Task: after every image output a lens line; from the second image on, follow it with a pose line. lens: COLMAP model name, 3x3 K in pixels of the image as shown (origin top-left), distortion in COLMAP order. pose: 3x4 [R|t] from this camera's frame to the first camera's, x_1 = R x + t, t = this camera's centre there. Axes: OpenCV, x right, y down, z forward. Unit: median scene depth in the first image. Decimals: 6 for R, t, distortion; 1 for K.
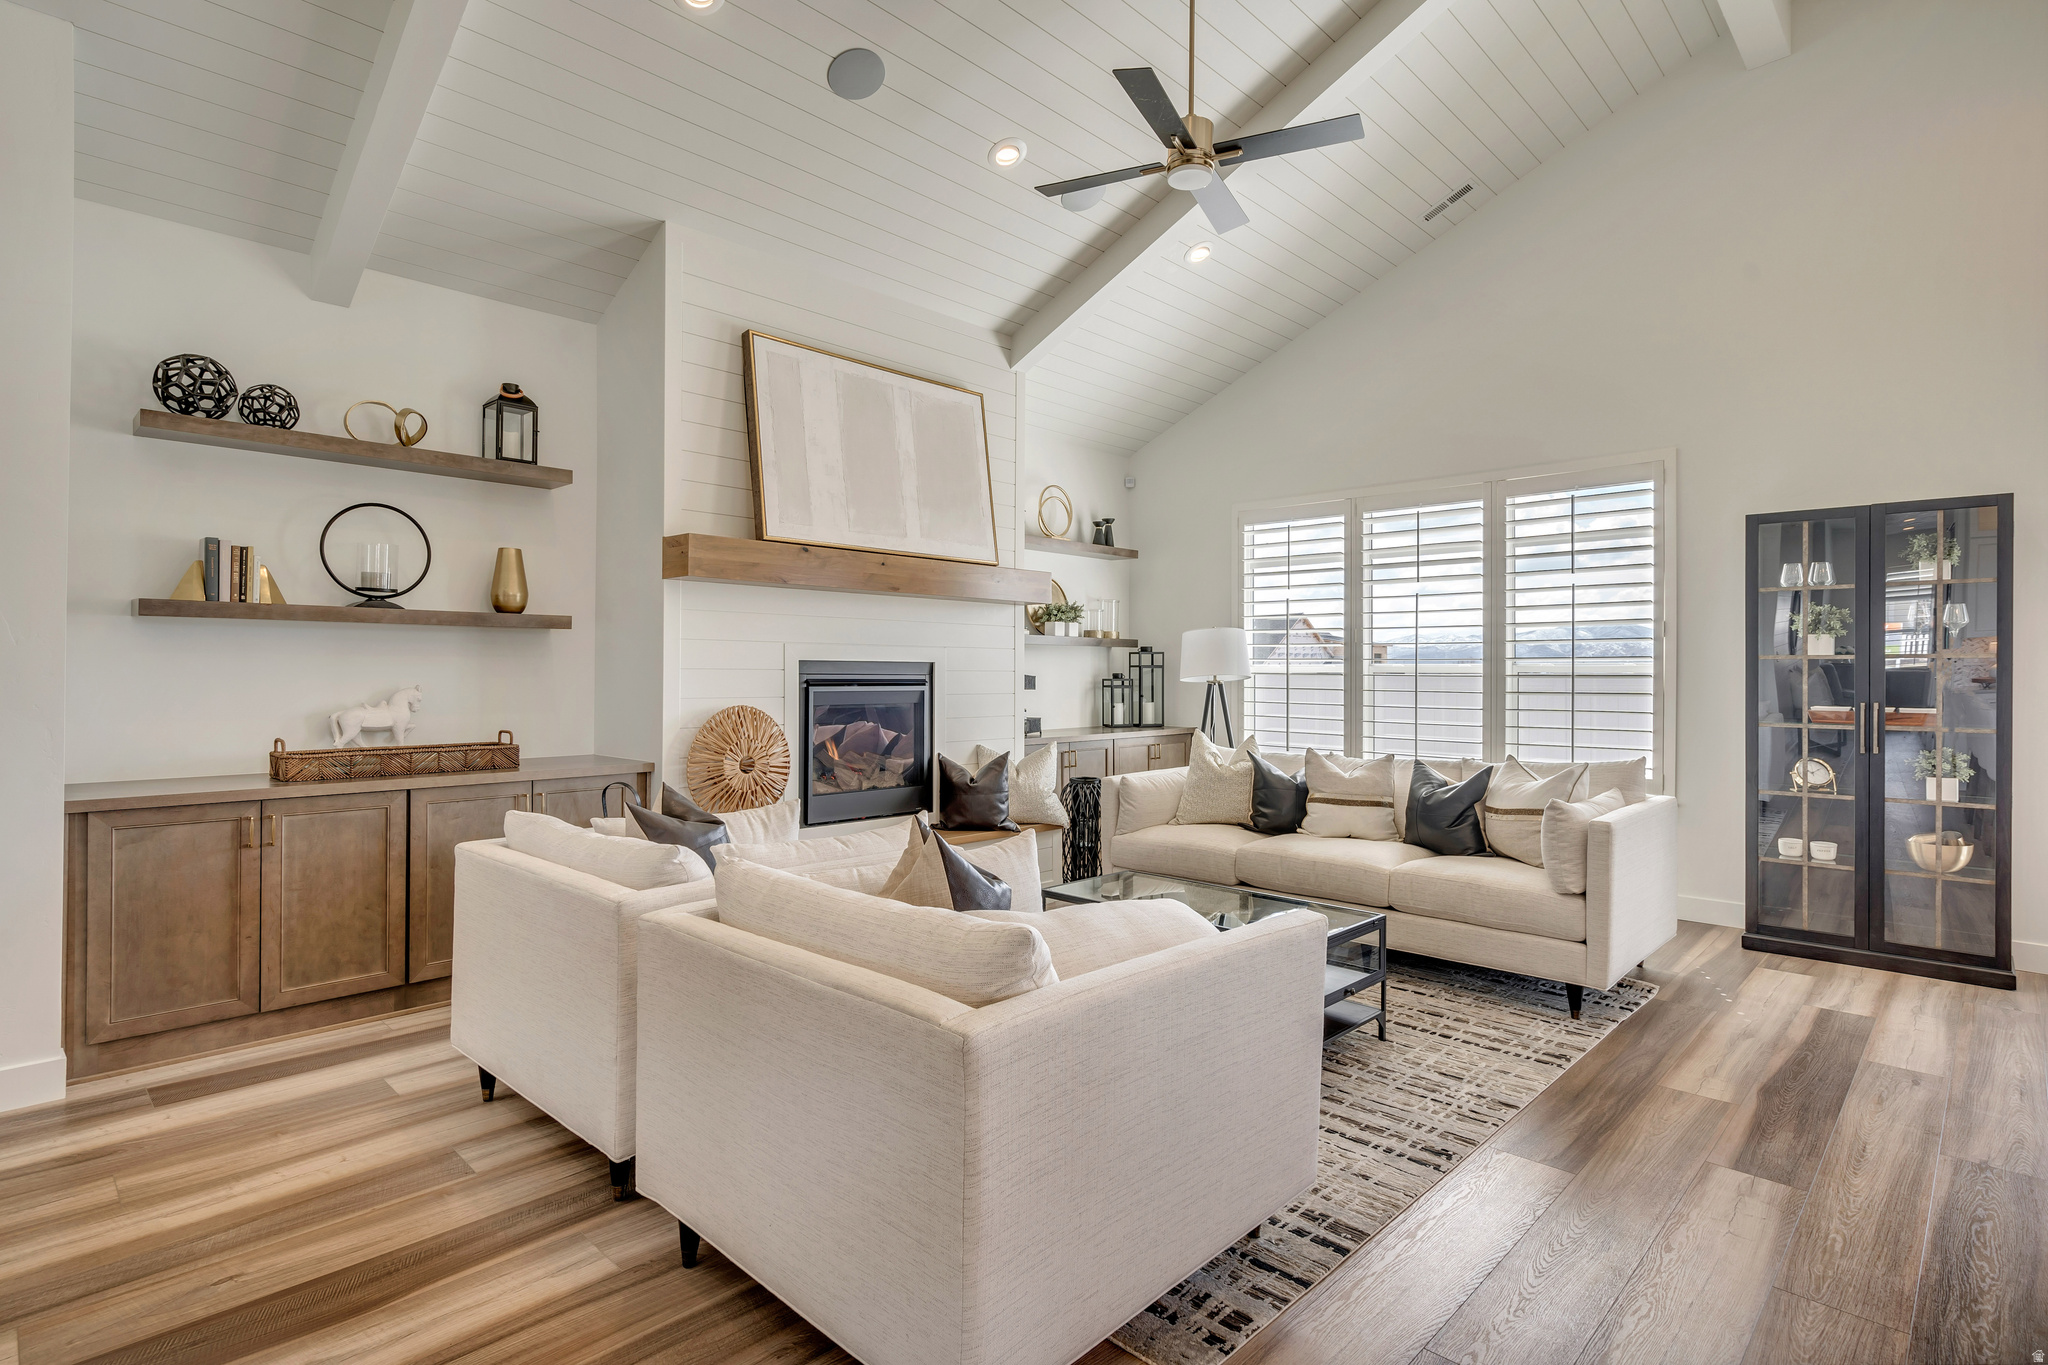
lens RADIAL K [[1032.8, 0, 1037.3], [0, 1032.8, 662.4], [0, 0, 1]] dist [-0.000334, 0.003651]
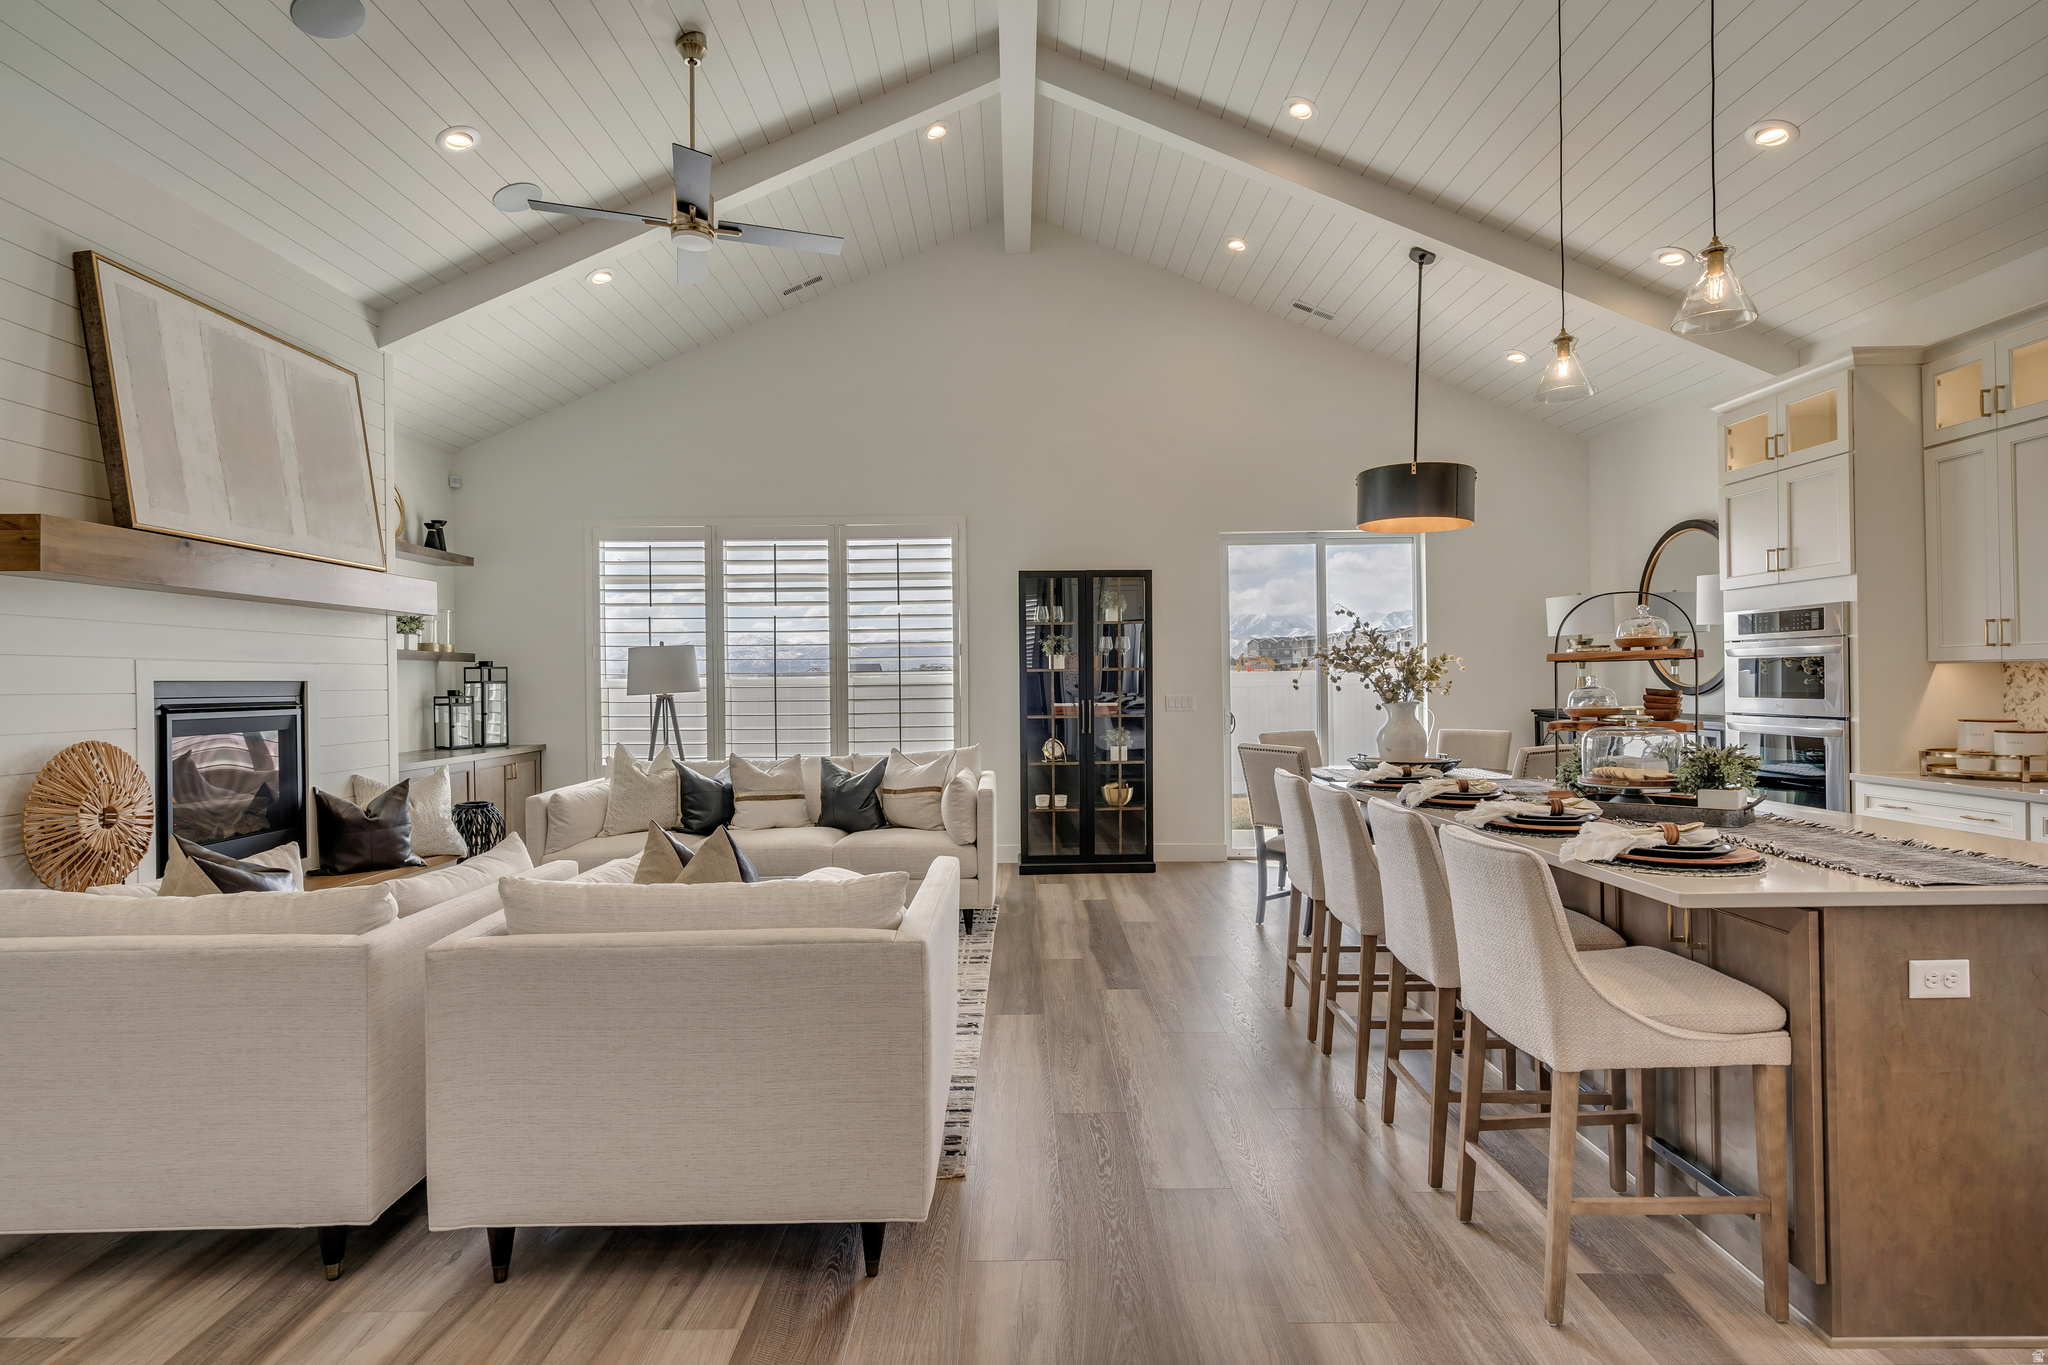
lens RADIAL K [[1032.8, 0, 1036.2], [0, 1032.8, 683.4], [0, 0, 1]] dist [-0.000334, 0.003651]
pose [[0.715796, -0.013972, 0.698170, -0.318692], [0.007185, 0.999894, 0.012644, -0.005235], [-0.698272, -0.004034, 0.715821, -0.042749]]
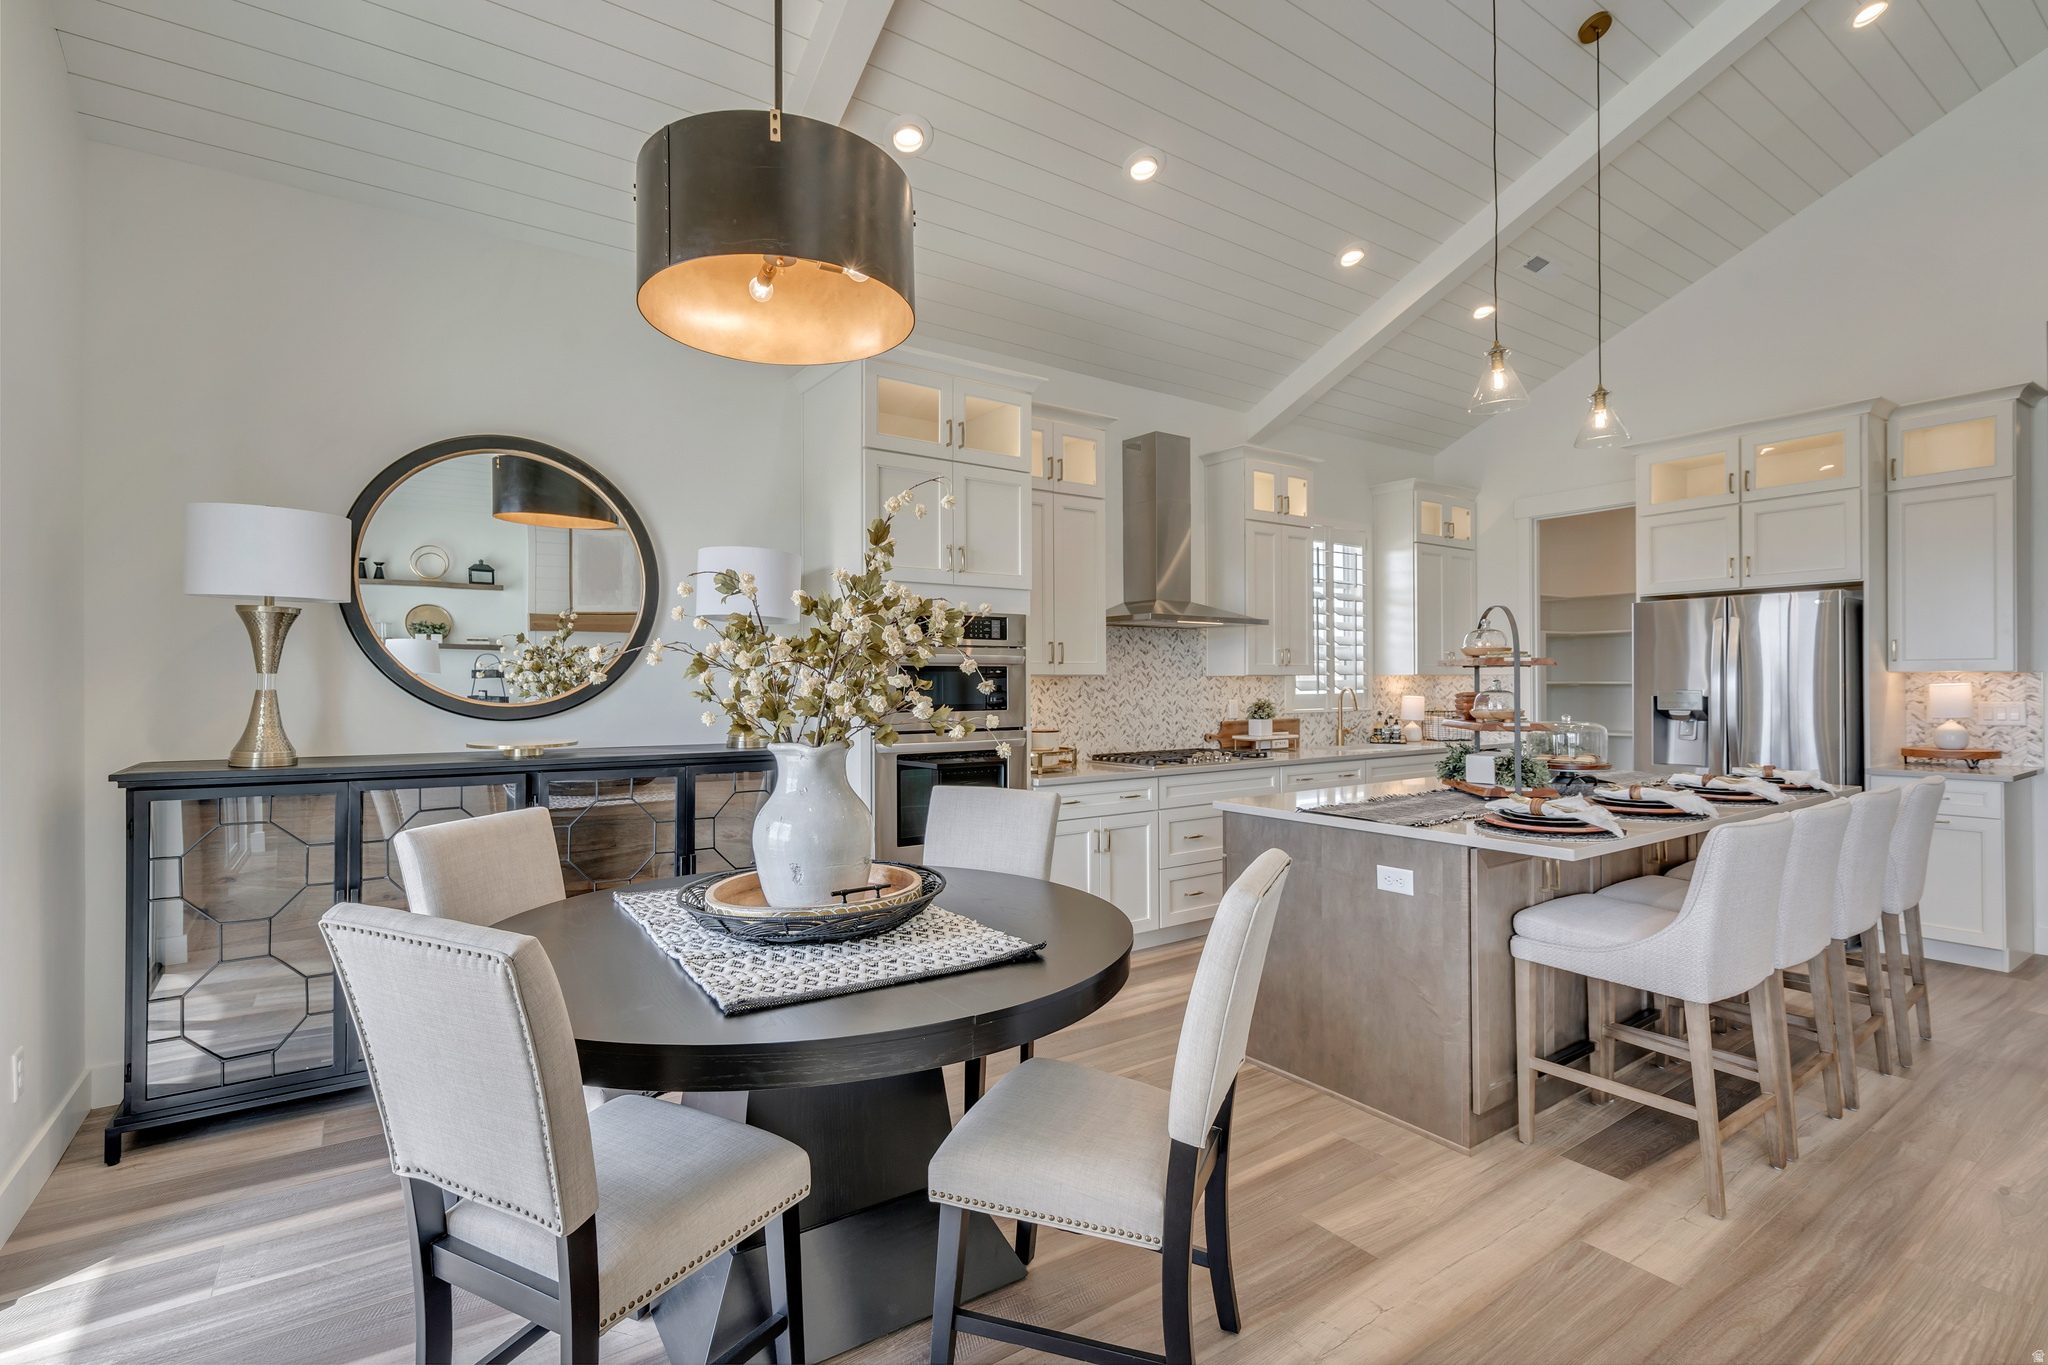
lens RADIAL K [[932.1, 0, 1023.2], [0, 932.1, 682.2], [0, 0, 1]] dist [-0.000988, 0.001352]
pose [[-0.979764, 0.003094, 0.200133, 0.694845], [0.000521, 0.999917, -0.012907, 0.012292], [-0.200156, -0.012541, -0.979684, 0.980342]]
